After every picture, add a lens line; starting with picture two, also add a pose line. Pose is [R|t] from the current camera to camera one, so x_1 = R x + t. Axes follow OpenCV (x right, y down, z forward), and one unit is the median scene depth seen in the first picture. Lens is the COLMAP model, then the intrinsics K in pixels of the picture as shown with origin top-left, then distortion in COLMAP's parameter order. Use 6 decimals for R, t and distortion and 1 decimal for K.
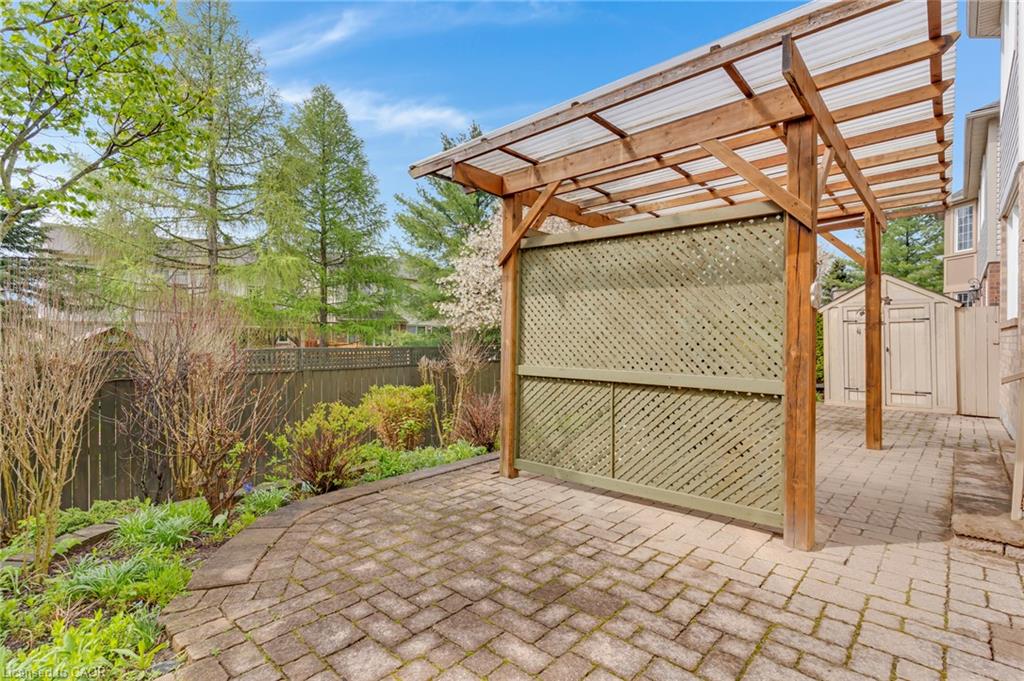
lens RADIAL K [[492.0, 0, 514.5], [0, 492.0, 340.7], [0, 0, 1]] dist [-0.001711, -0.001288]
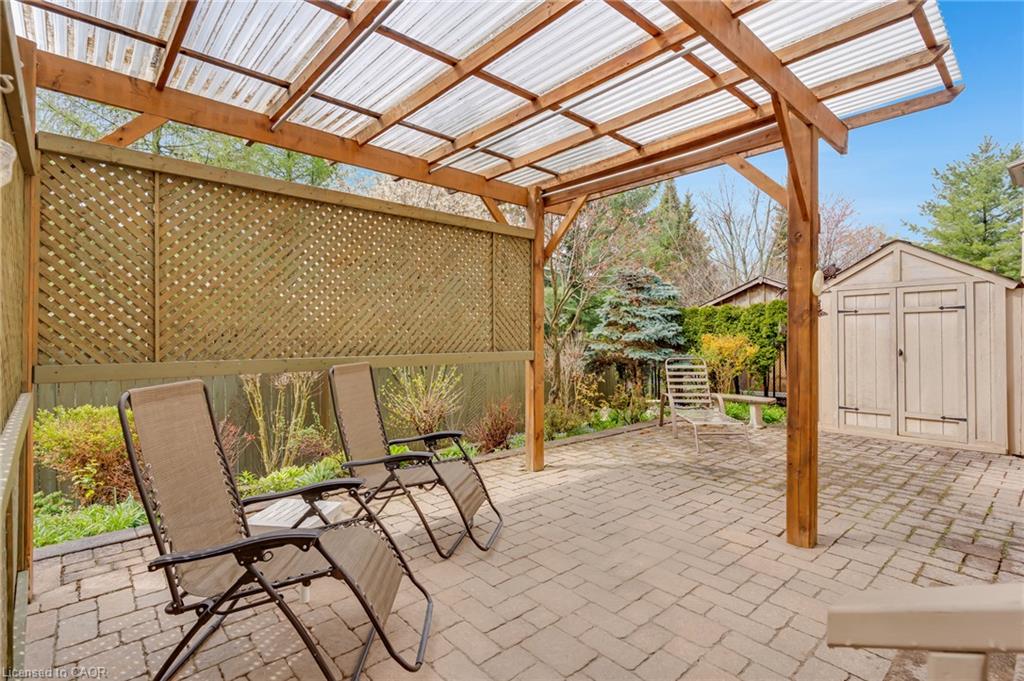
lens RADIAL K [[492.0, 0, 509.1], [0, 492.0, 338.1], [0, 0, 1]] dist [-0.001711, -0.001288]
pose [[0.994202, 0.003061, -0.107482, 0.307245], [-0.002067, 0.999954, 0.009362, -0.007897], [0.107506, -0.009086, 0.994163, 0.278755]]
